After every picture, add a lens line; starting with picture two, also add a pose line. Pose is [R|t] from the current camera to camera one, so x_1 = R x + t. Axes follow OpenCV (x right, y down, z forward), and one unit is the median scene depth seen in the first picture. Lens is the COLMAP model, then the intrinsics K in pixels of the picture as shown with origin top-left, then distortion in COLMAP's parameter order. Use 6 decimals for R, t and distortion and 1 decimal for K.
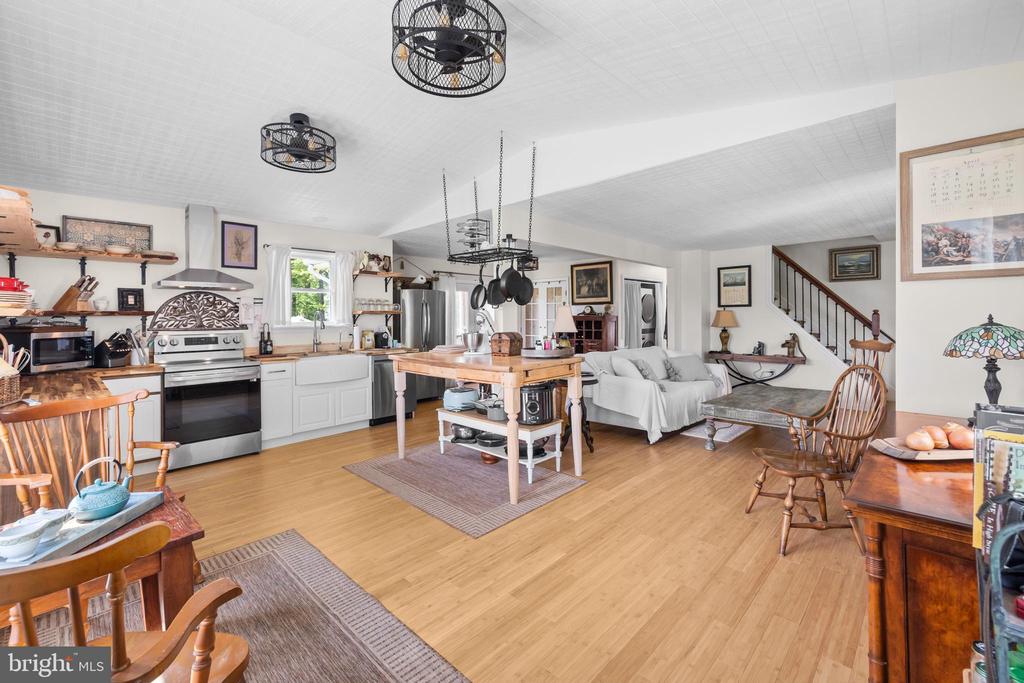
lens RADIAL K [[439.9, 0, 510.9], [0, 439.9, 317.6], [0, 0, 1]] dist [0.000975, 0.000122]
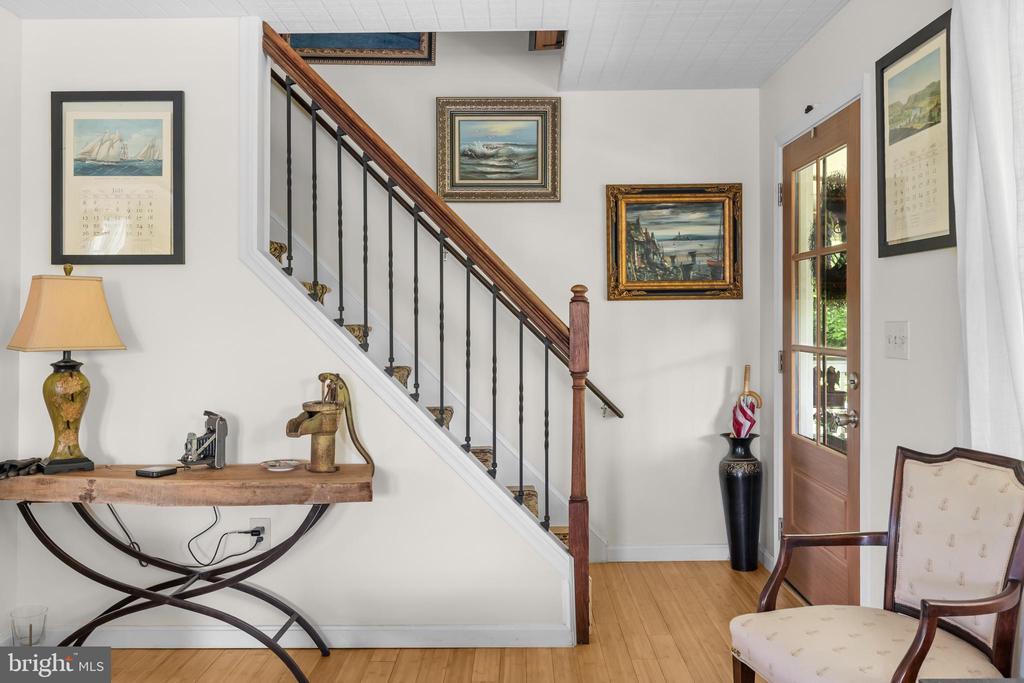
lens RADIAL K [[846.9, 0, 513.6], [0, 846.9, 313.5], [0, 0, 1]] dist [-0.003451, -0.004295]
pose [[0.723514, 0.013180, 0.690184, 0.354692], [-0.005464, 0.999896, -0.013367, 0.006770], [-0.690288, 0.005900, 0.723511, 0.535528]]
